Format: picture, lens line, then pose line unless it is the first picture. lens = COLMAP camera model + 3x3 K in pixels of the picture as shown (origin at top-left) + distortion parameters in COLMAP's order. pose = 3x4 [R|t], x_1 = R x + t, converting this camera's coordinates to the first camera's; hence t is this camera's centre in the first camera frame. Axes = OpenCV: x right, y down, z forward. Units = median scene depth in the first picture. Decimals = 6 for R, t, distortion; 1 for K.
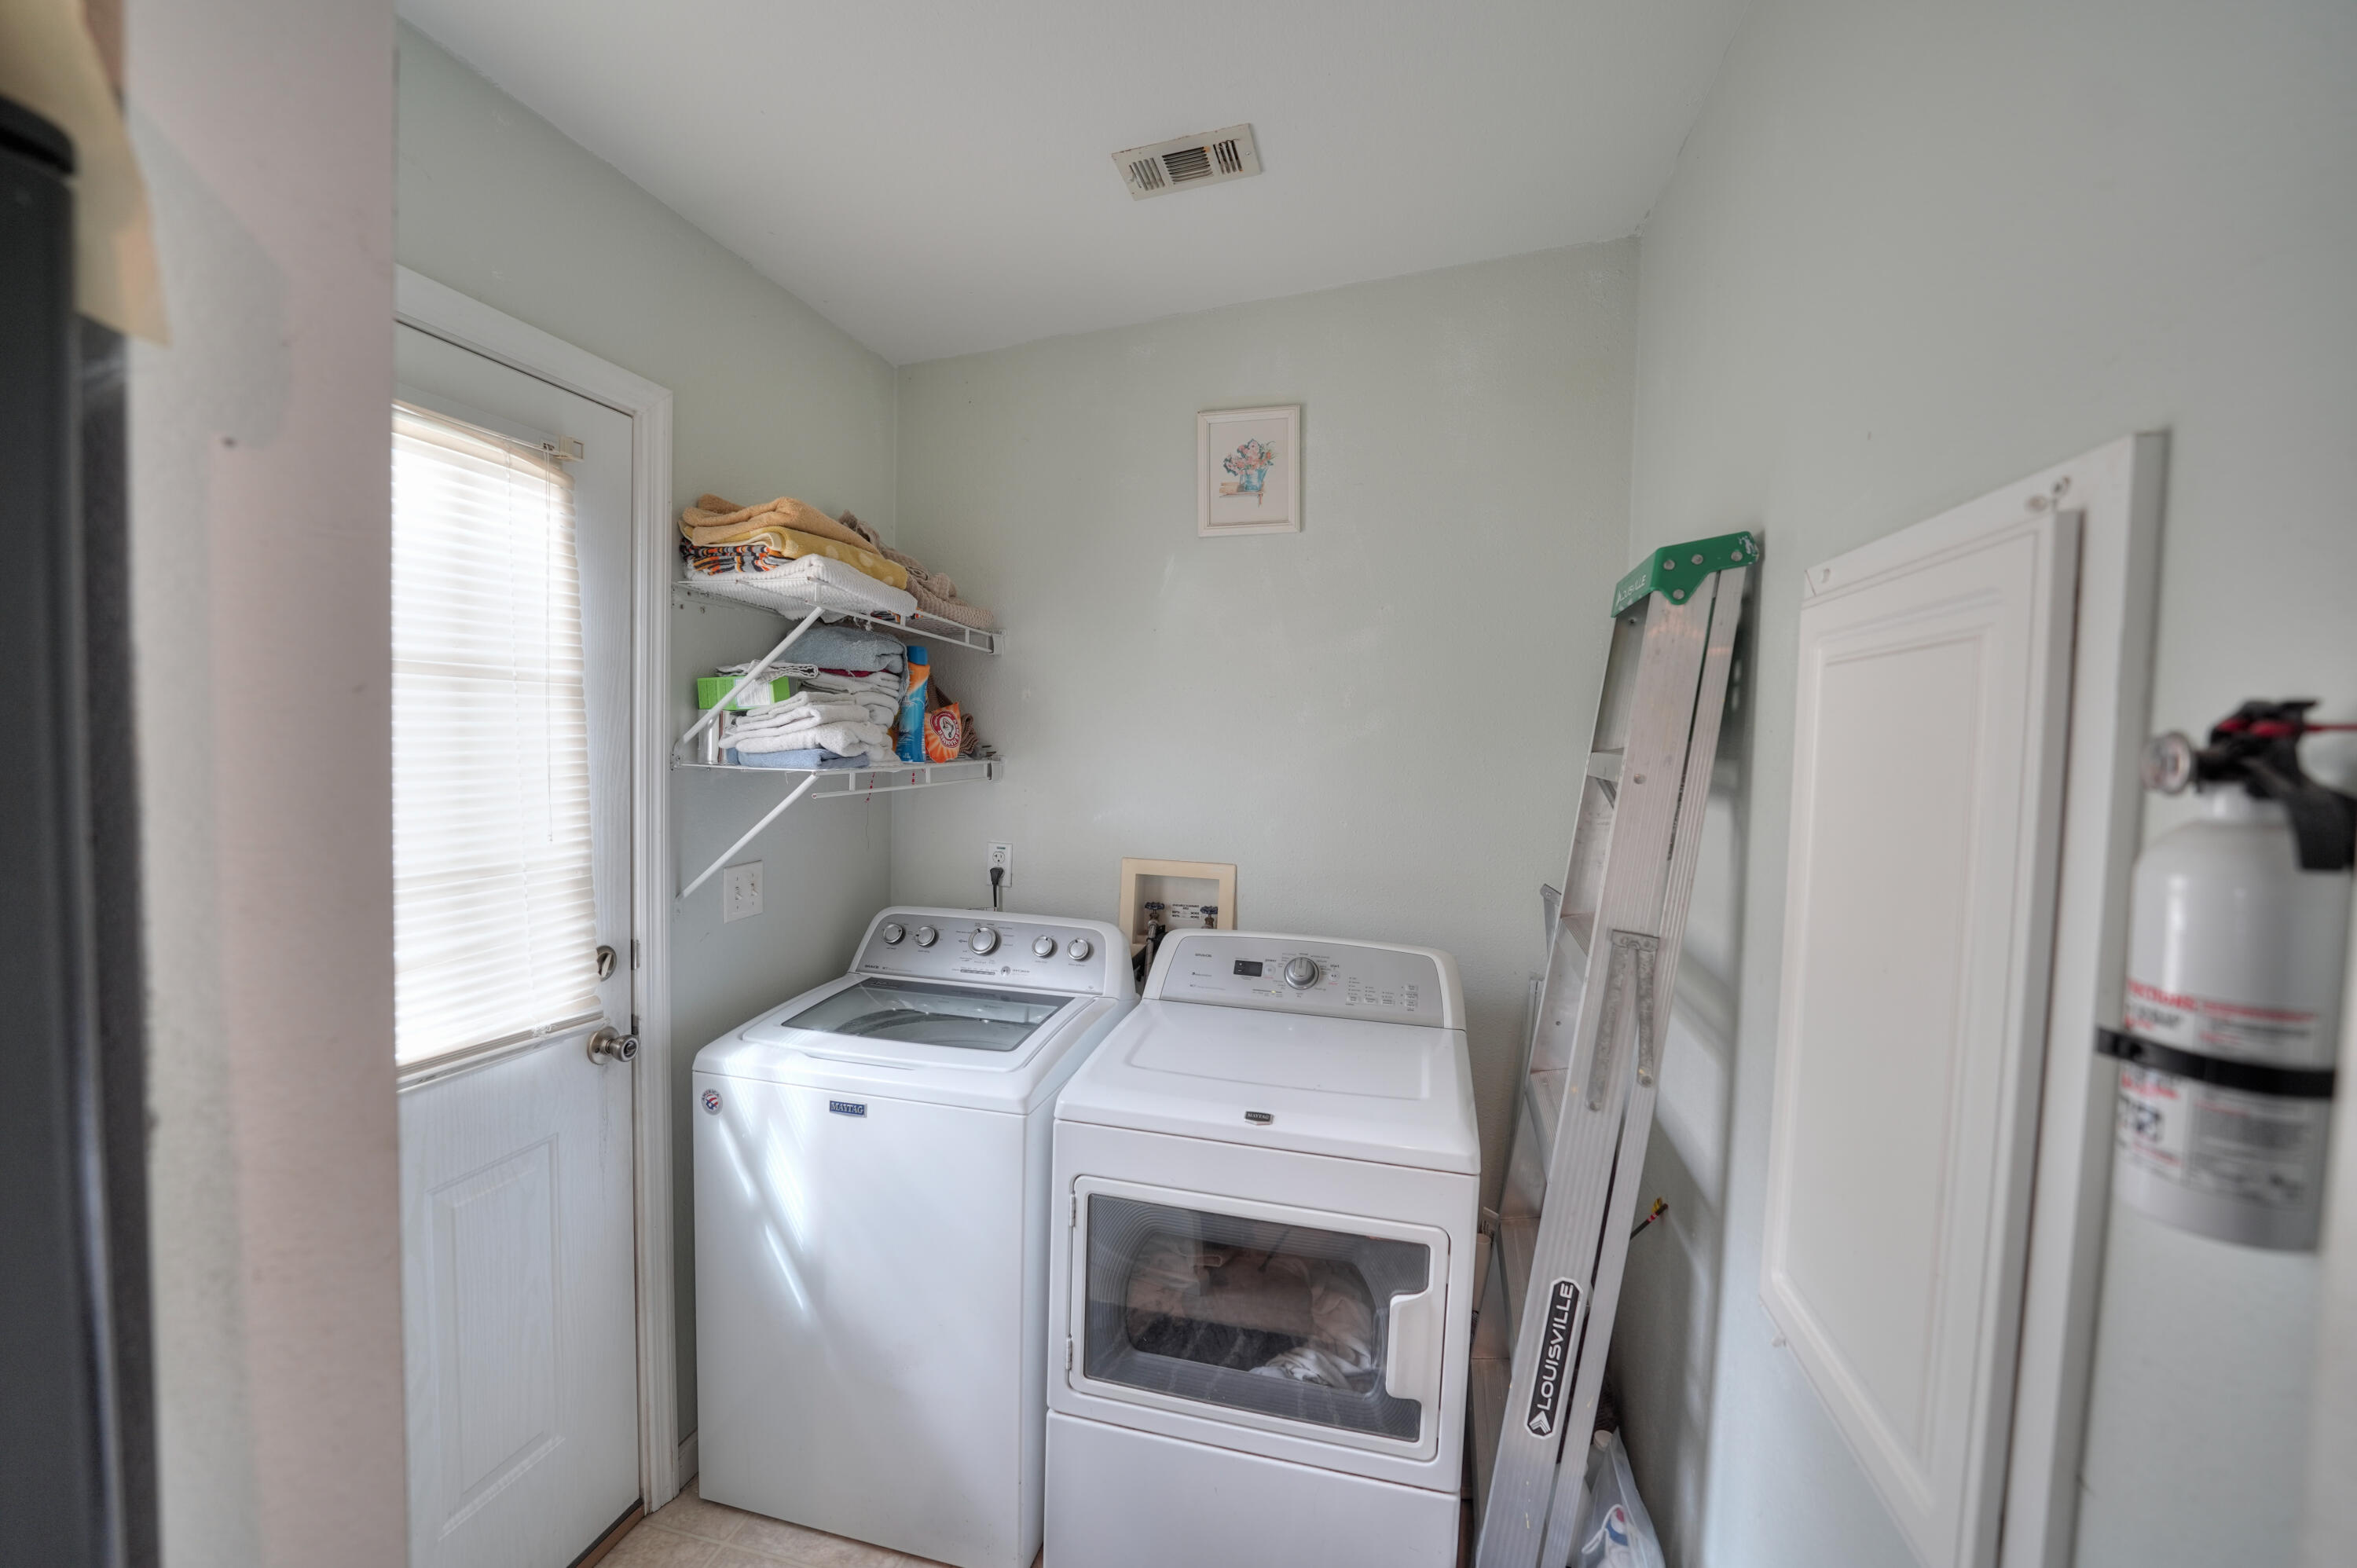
lens RADIAL K [[978.0, 0, 1180.9], [0, 978.0, 778.5], [0, 0, 1]] dist [-0.002779, -0.000089]
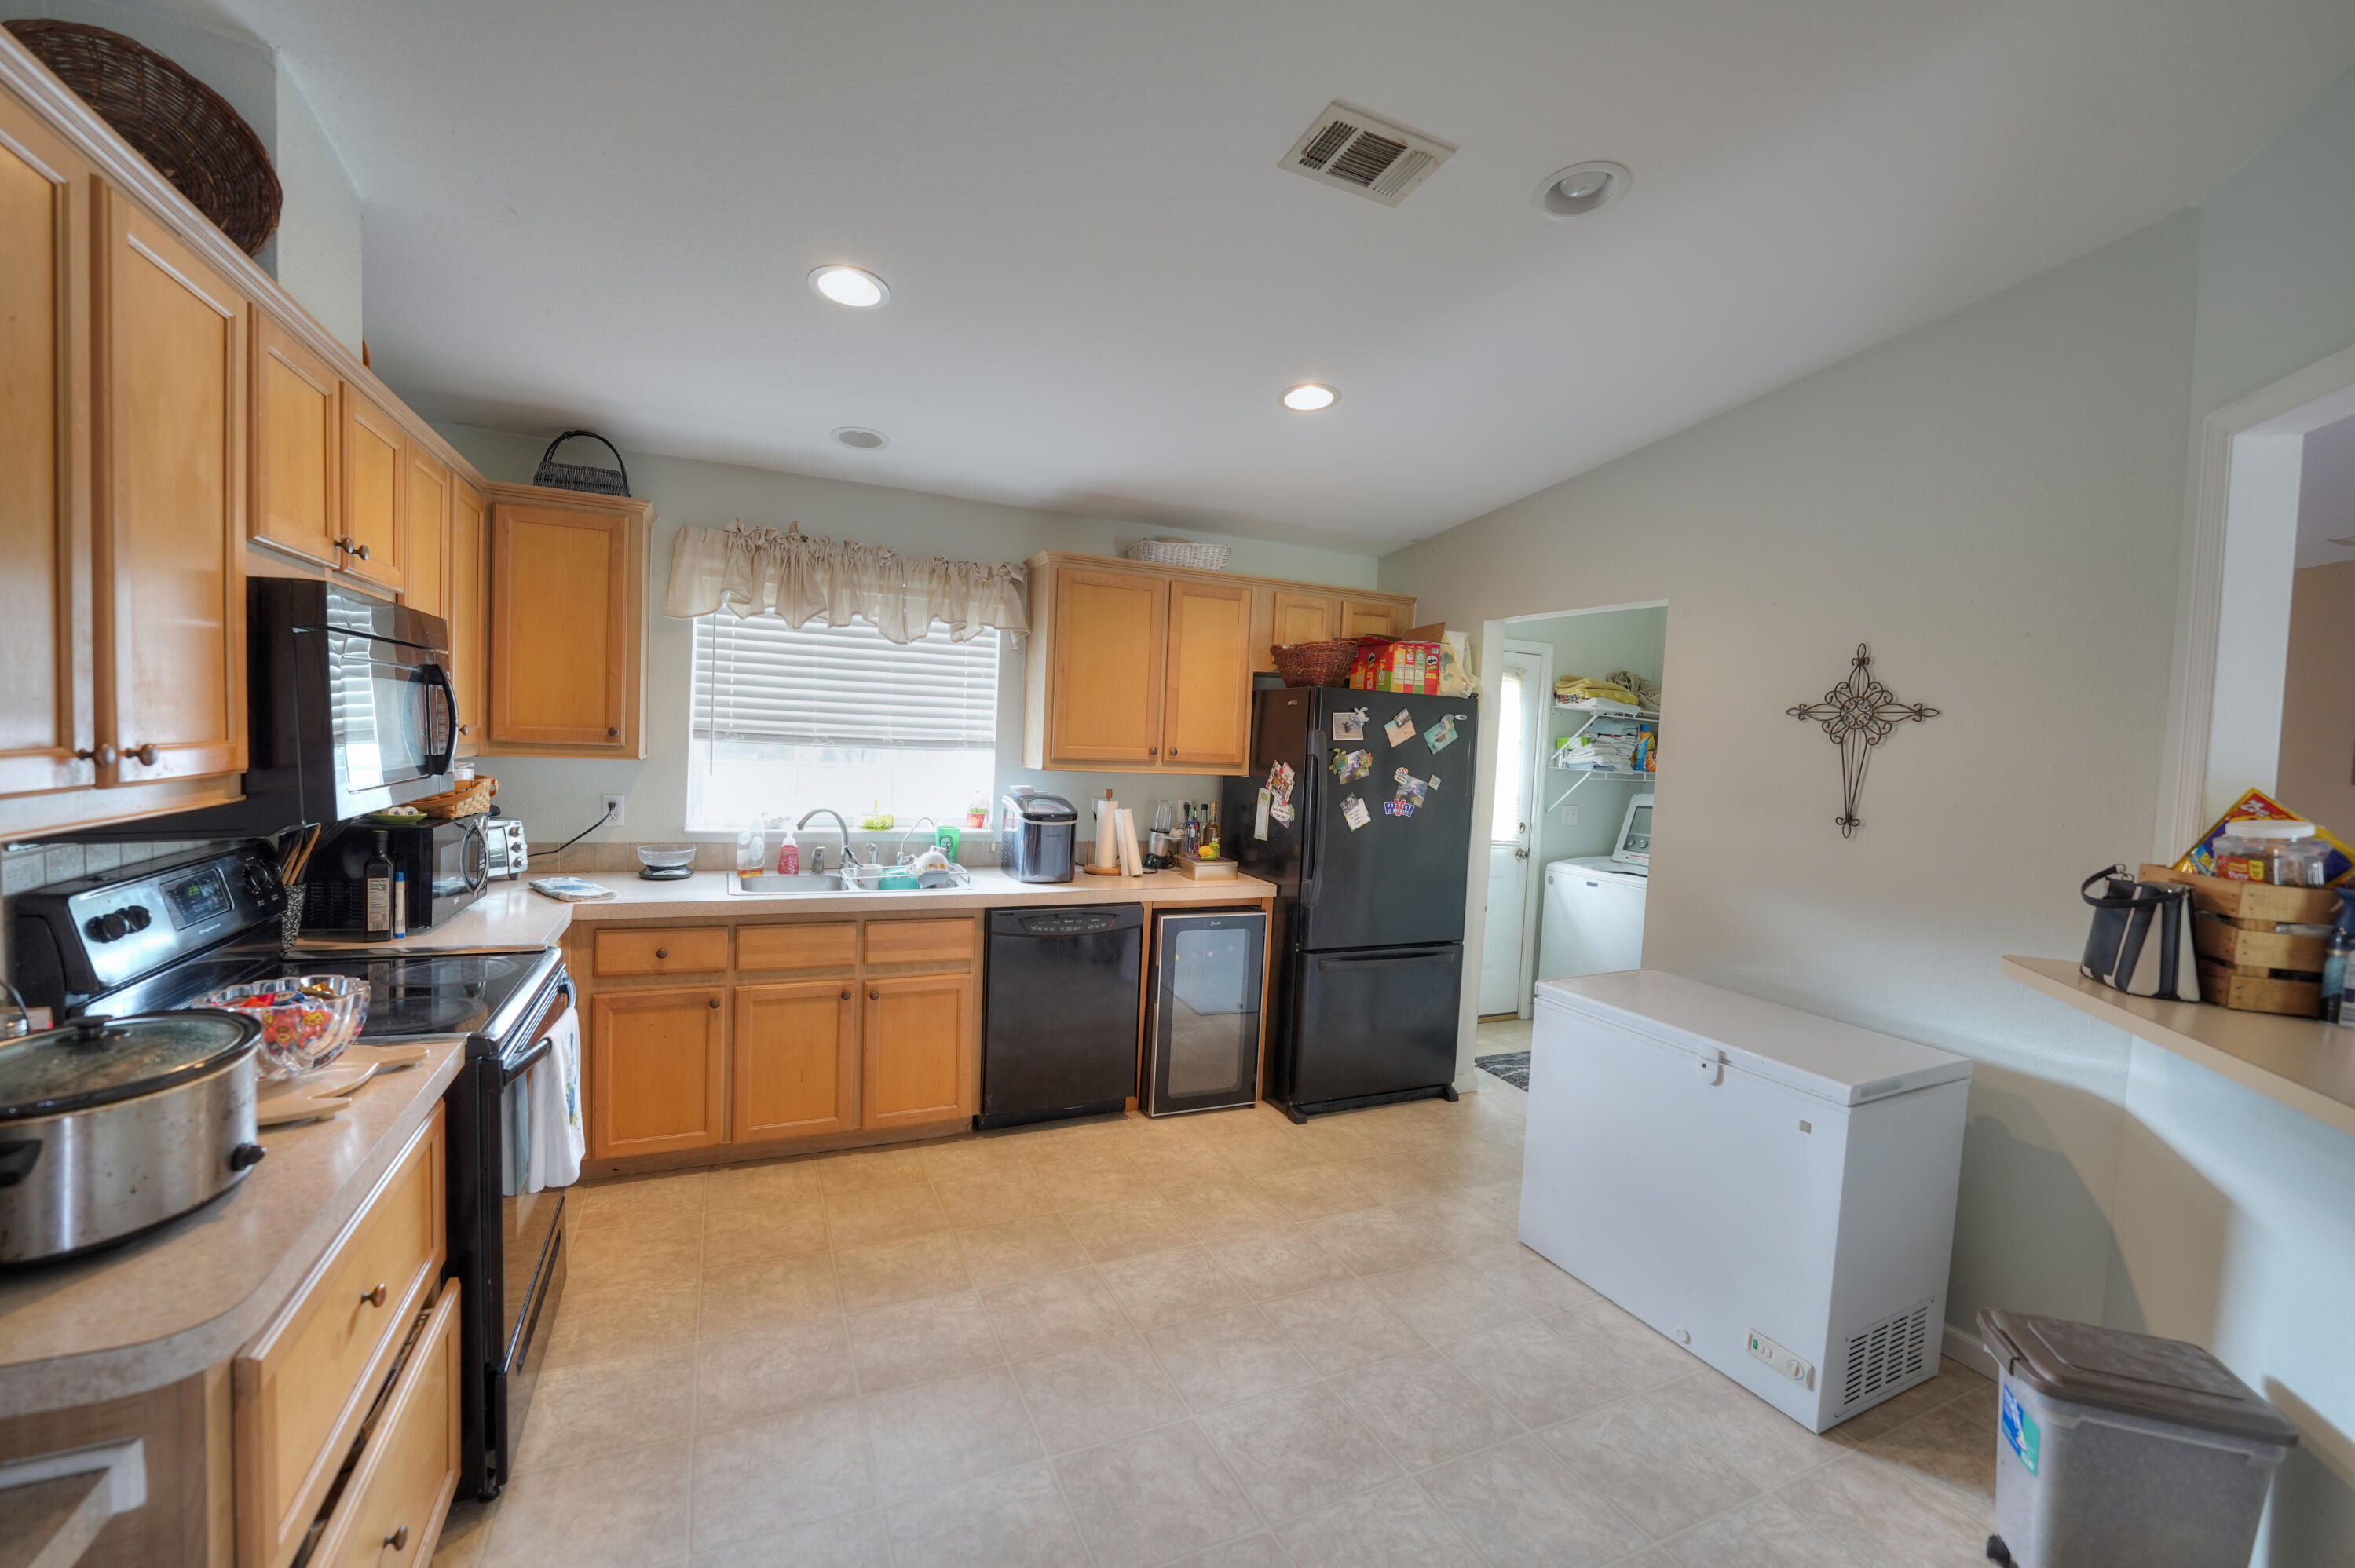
lens RADIAL K [[972.4, 0, 1191.2], [0, 972.4, 788.2], [0, 0, 1]] dist [-0.024790, 0.002308]
pose [[0.638918, 0.044707, -0.767975, 1.062121], [-0.071270, 0.997456, -0.001228, 0.131550], [0.765966, 0.055518, 0.640479, -1.725323]]
